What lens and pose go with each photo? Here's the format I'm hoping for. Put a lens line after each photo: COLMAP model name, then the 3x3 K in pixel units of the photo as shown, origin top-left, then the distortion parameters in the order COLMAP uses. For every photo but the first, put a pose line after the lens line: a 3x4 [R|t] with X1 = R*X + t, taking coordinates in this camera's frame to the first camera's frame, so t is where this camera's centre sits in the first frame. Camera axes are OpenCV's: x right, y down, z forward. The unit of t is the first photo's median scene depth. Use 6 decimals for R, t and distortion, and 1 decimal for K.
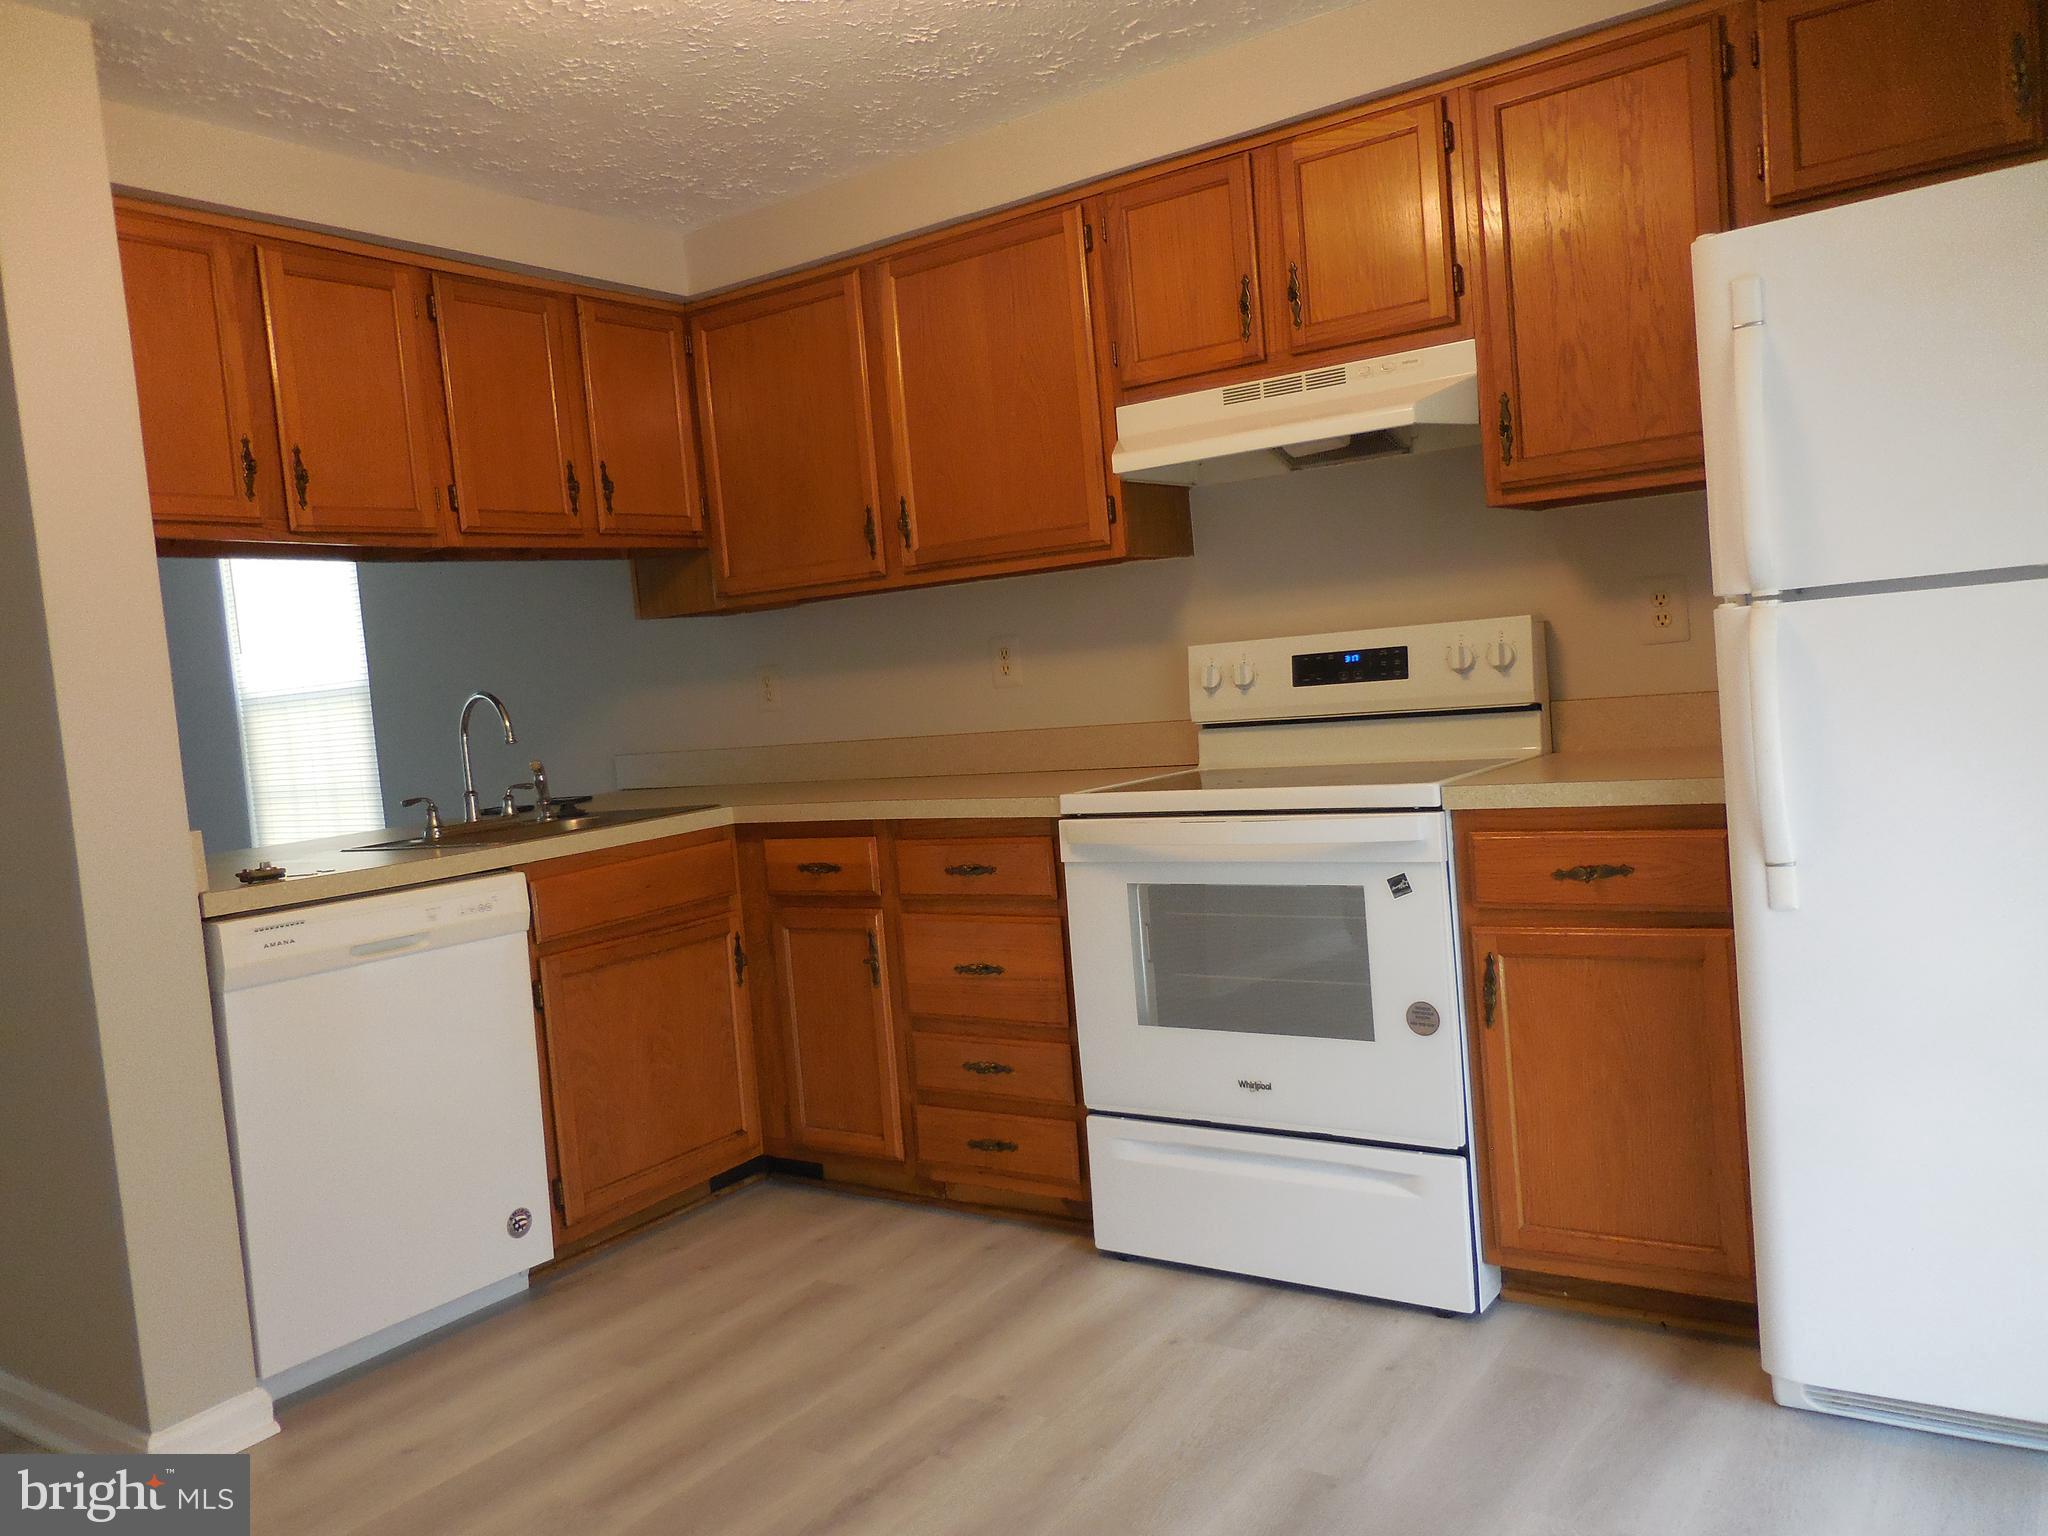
lens RADIAL K [[1564.2, 0, 1020.9], [0, 1564.2, 767.7], [0, 0, 1]] dist [-0.001917, 0.016286]
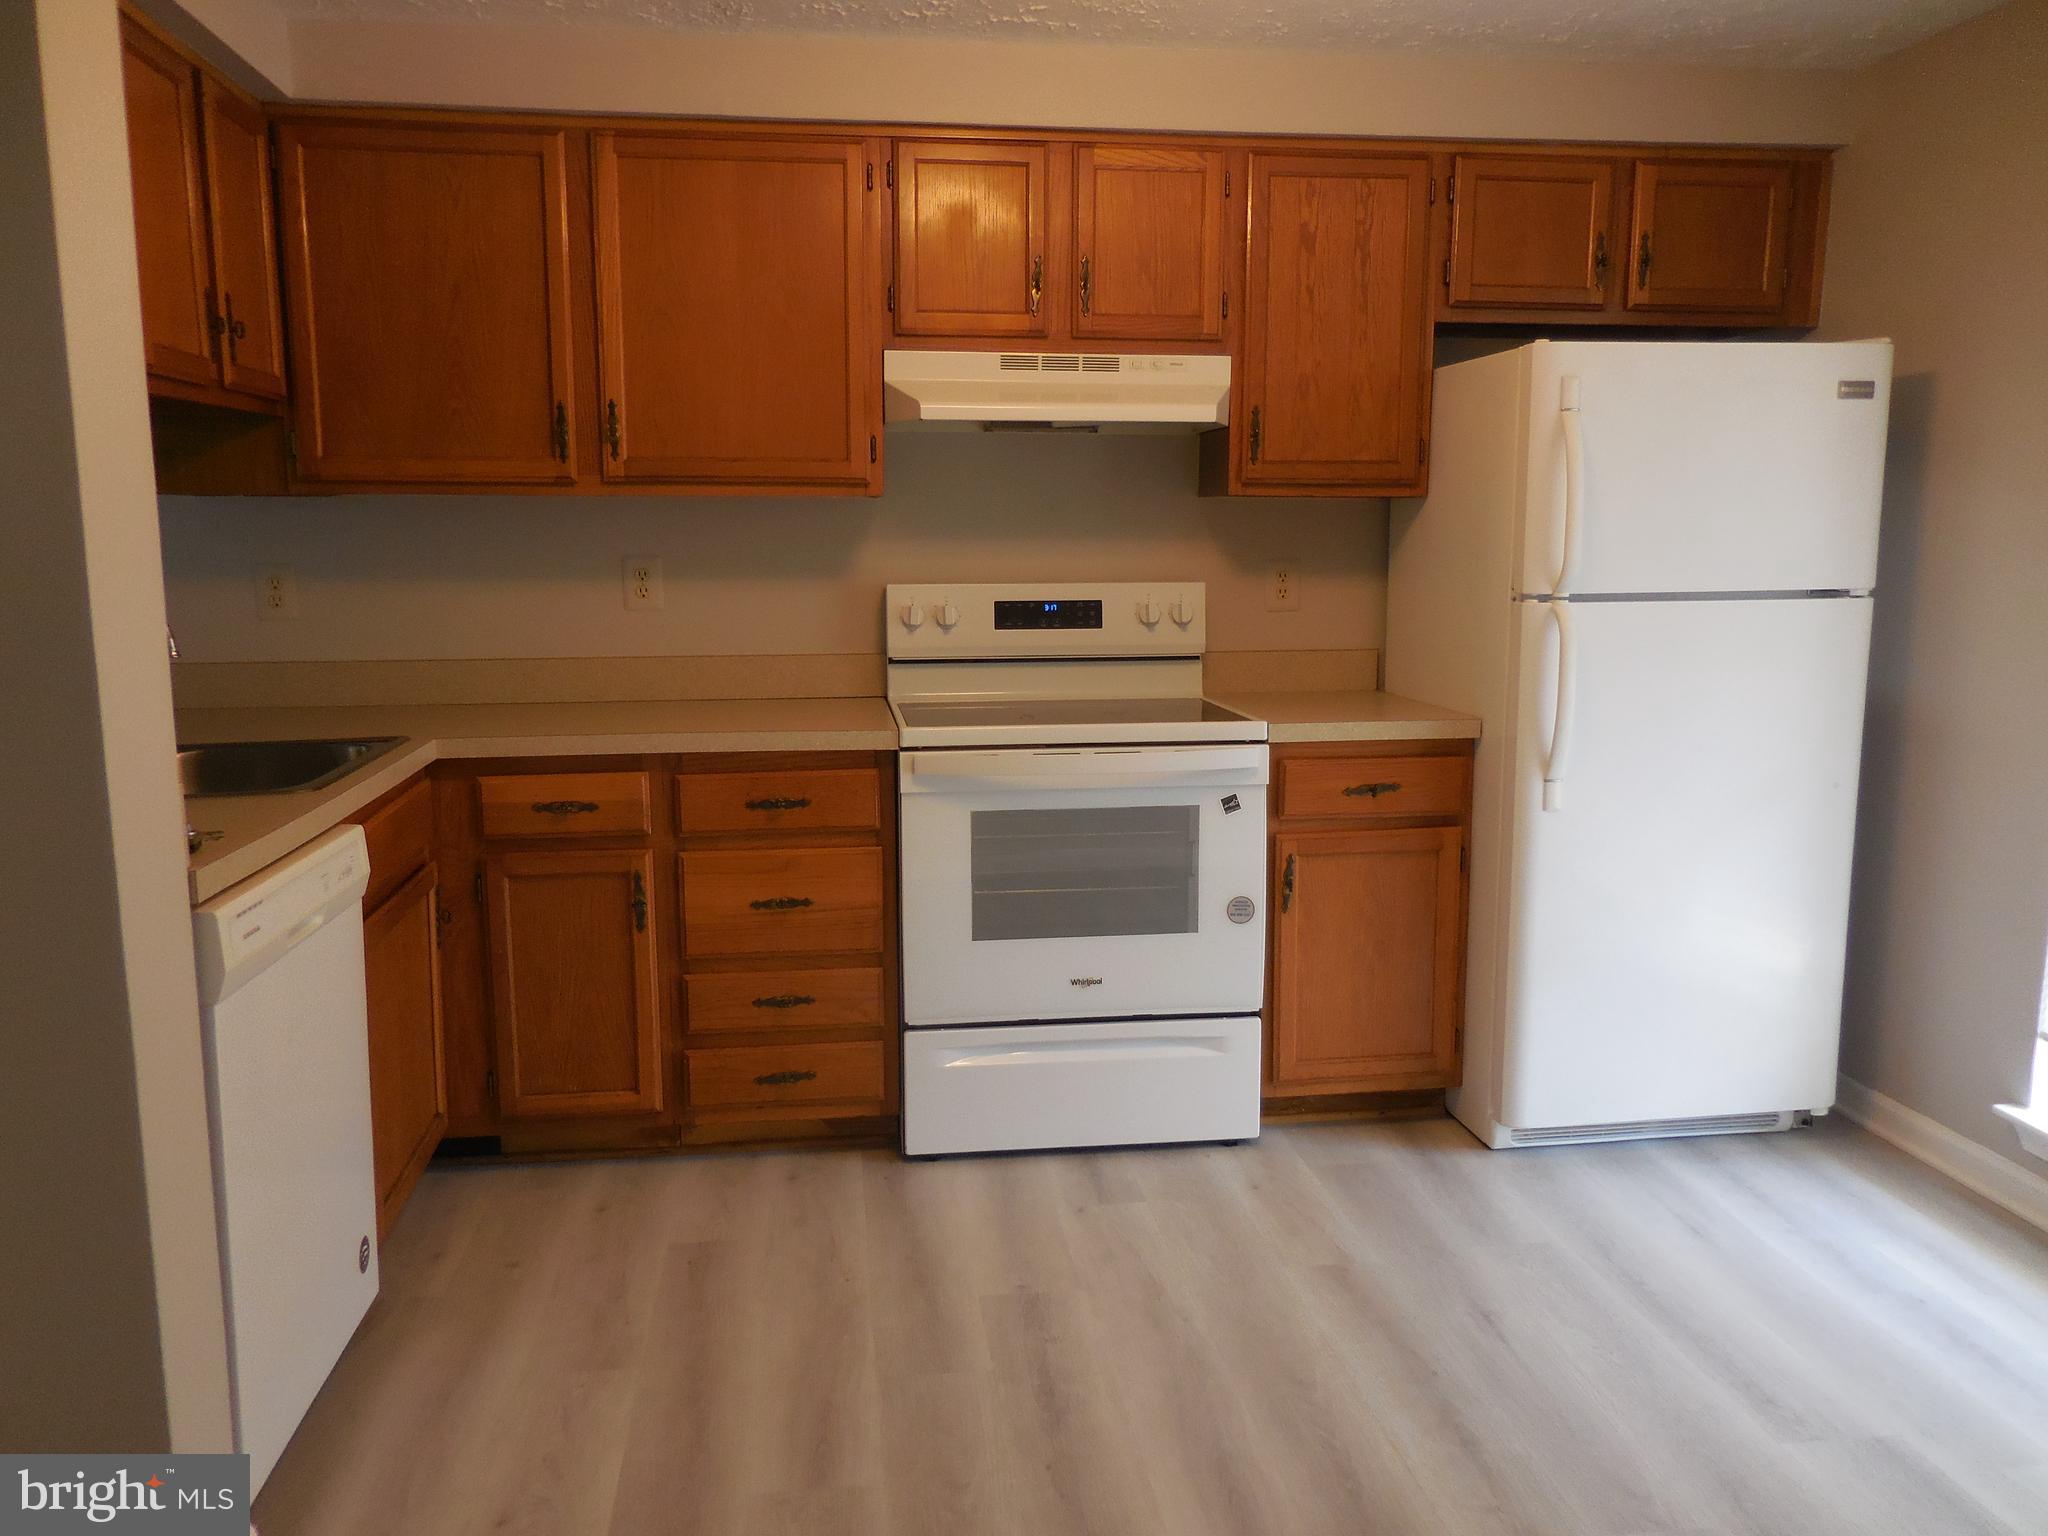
lens RADIAL K [[1564.2, 0, 1021.5], [0, 1564.2, 770.2], [0, 0, 1]] dist [-0.001917, 0.016286]
pose [[0.735111, -0.017975, 0.677709, -0.619065], [-0.019363, 0.998684, 0.047492, -0.005537], [-0.677671, -0.048034, 0.733795, 0.184247]]
